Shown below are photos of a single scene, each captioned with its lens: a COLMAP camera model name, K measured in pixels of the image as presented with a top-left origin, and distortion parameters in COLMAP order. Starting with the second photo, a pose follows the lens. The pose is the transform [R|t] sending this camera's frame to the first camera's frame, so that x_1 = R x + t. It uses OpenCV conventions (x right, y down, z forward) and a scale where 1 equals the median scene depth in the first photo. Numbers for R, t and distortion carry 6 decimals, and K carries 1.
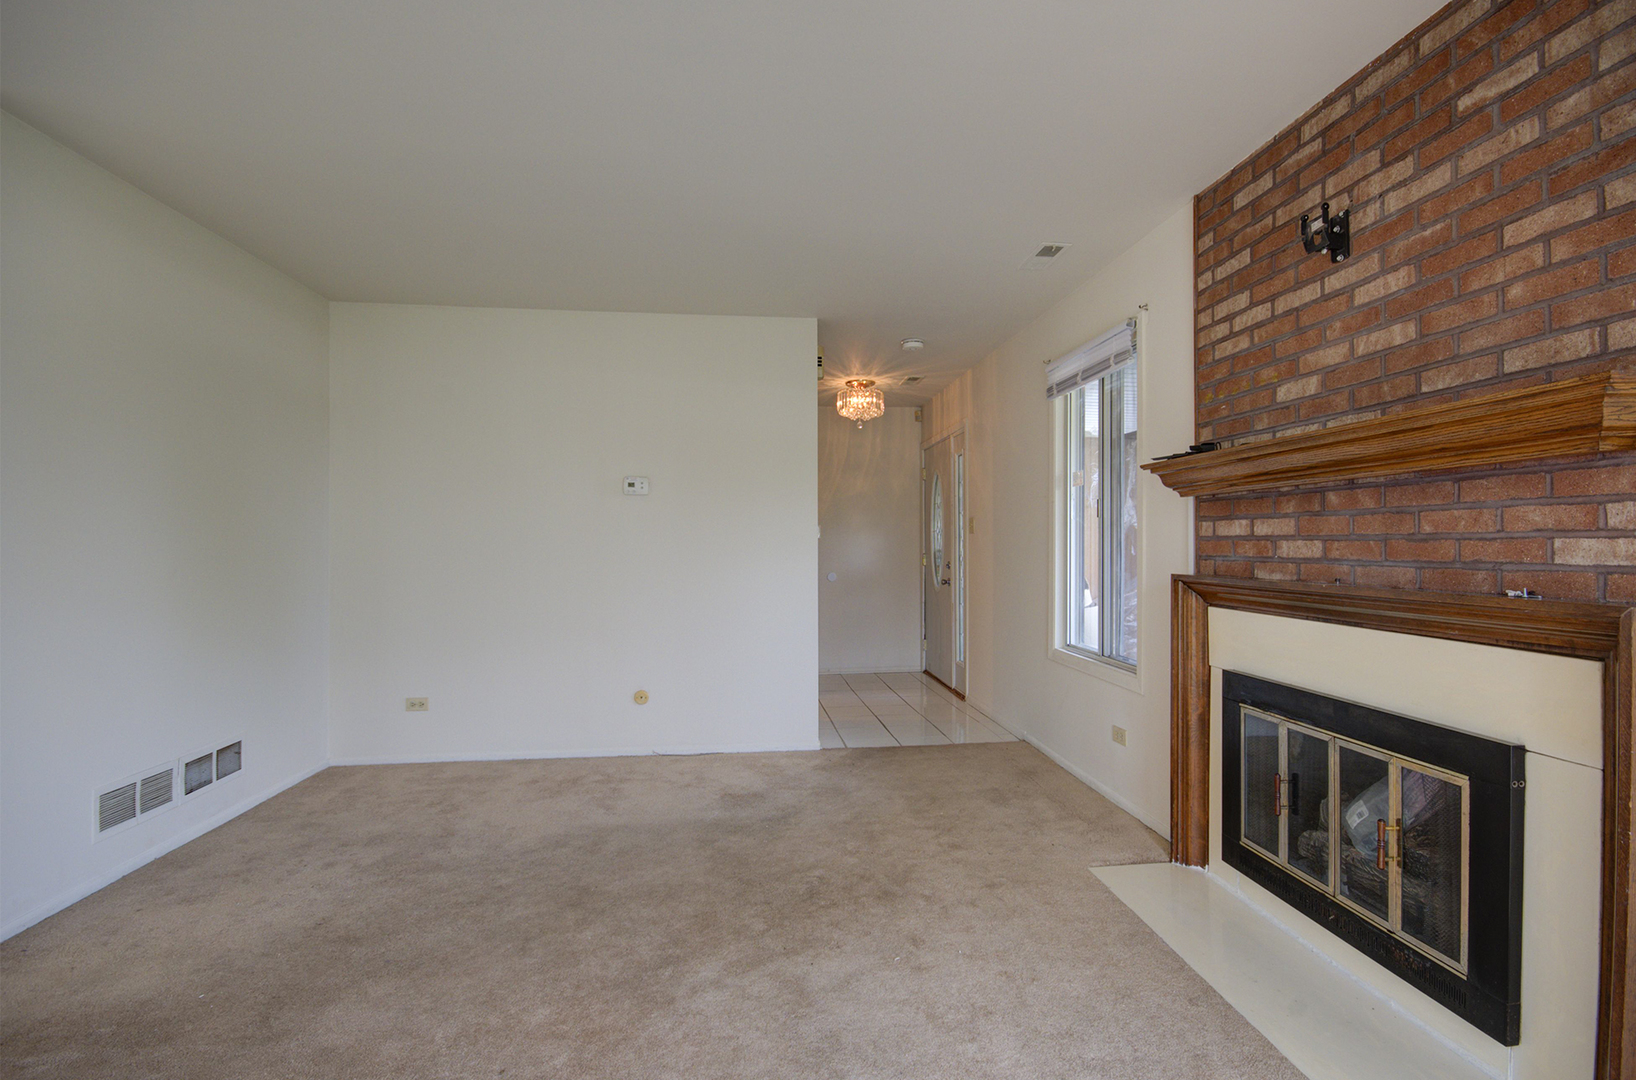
lens RADIAL K [[759.4, 0, 818.0], [0, 759.4, 540.0], [0, 0, 1]] dist [0.018199, -0.013418]
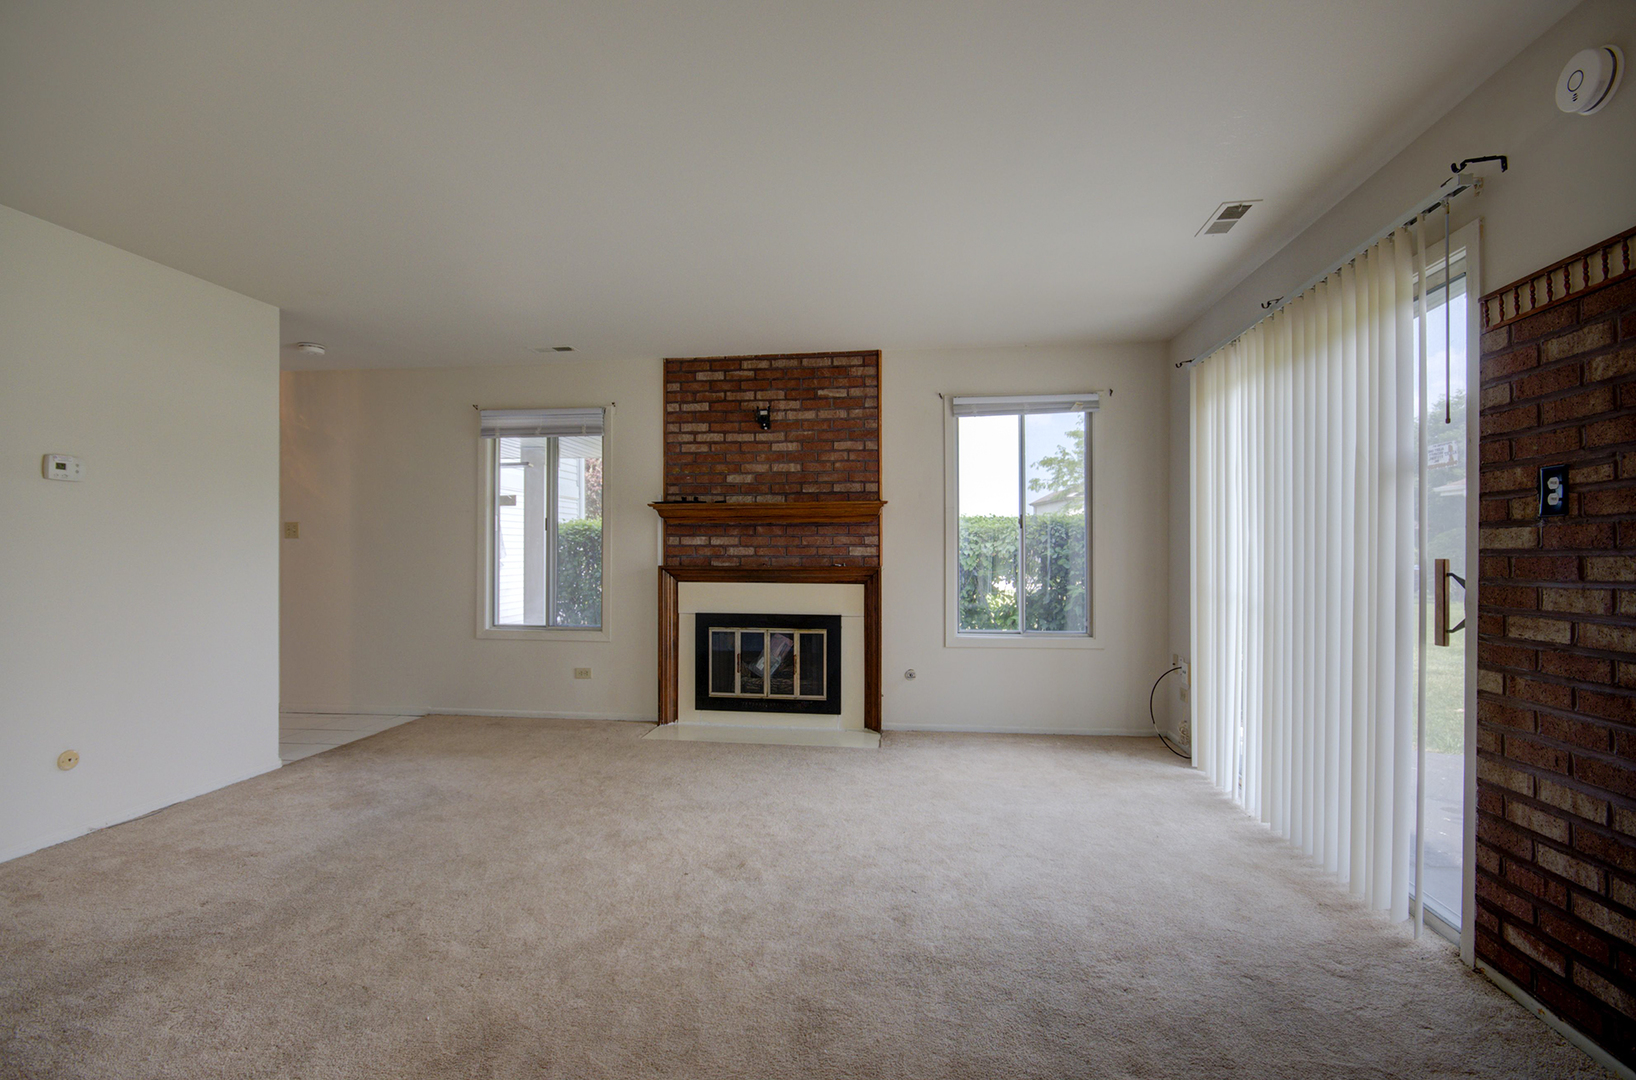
lens RADIAL K [[732.8, 0, 816.7], [0, 732.8, 547.0], [0, 0, 1]] dist [-0.000279, -0.011489]
pose [[0.247146, 0.003133, 0.968973, -1.358197], [-0.004605, 0.999987, -0.002059, 0.003158], [-0.968967, -0.003953, 0.247158, 0.259859]]
